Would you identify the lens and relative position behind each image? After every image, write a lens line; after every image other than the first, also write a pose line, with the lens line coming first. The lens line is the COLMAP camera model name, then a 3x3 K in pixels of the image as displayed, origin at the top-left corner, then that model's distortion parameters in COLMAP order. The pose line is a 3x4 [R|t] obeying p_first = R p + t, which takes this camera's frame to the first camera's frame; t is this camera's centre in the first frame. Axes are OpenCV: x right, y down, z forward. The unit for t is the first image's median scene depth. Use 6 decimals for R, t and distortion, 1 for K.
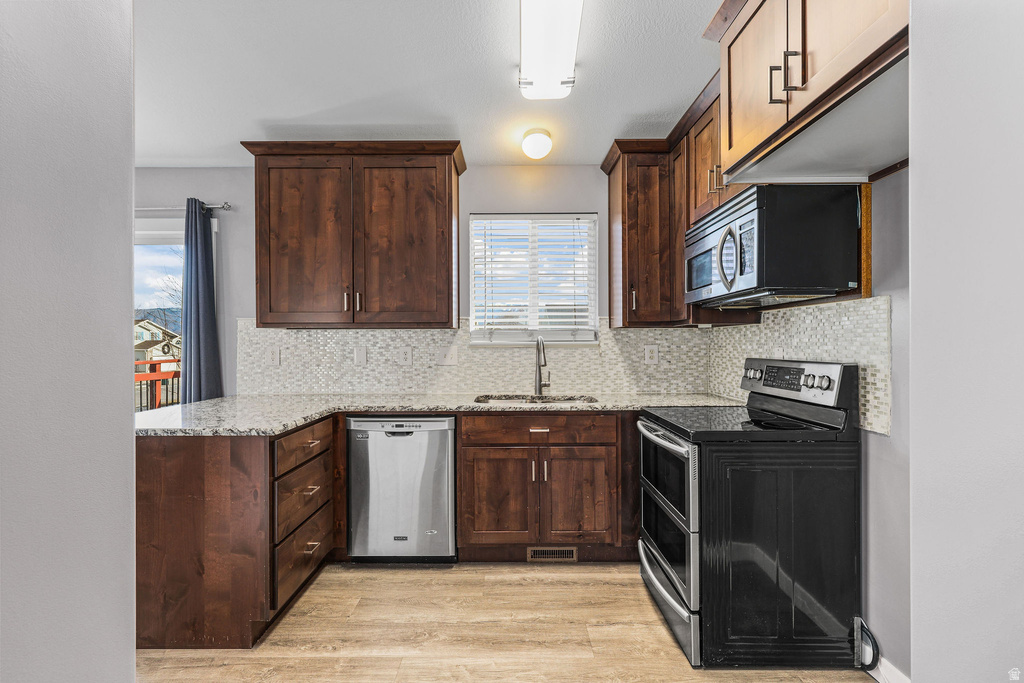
lens RADIAL K [[483.3, 0, 504.6], [0, 483.3, 341.0], [0, 0, 1]] dist [0.008037, -0.000254]
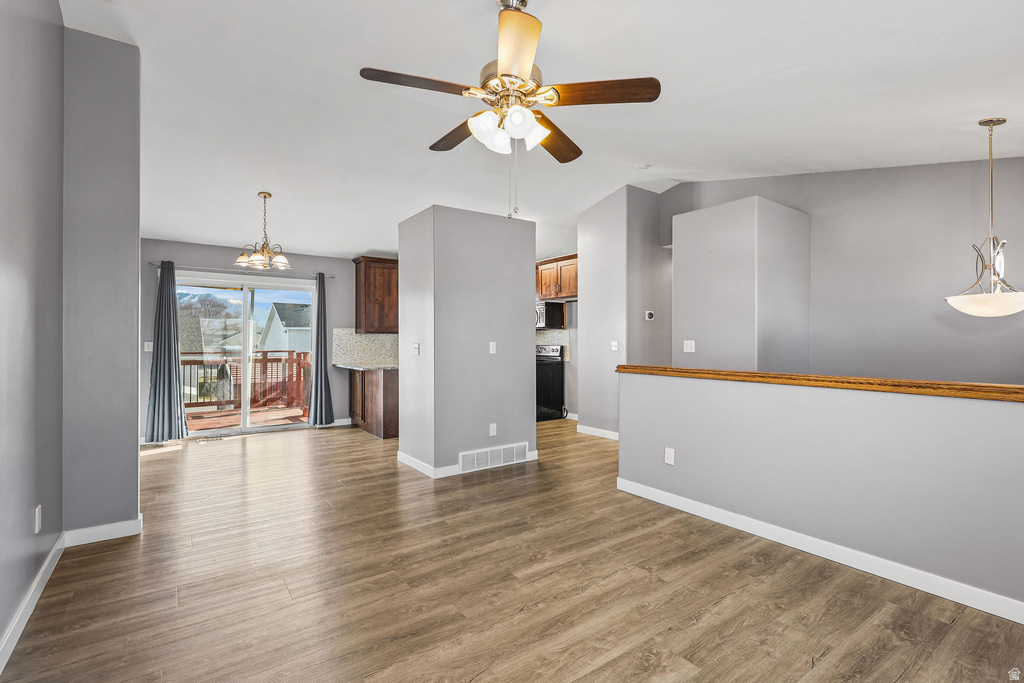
lens RADIAL K [[480.1, 0, 512.0], [0, 480.1, 341.5], [0, 0, 1]] dist [0.002043, 0.000332]
pose [[0.809281, 0.002431, 0.587417, -1.329158], [-0.004908, 0.999985, 0.002624, 0.002186], [-0.587402, -0.005007, 0.809280, -1.347308]]
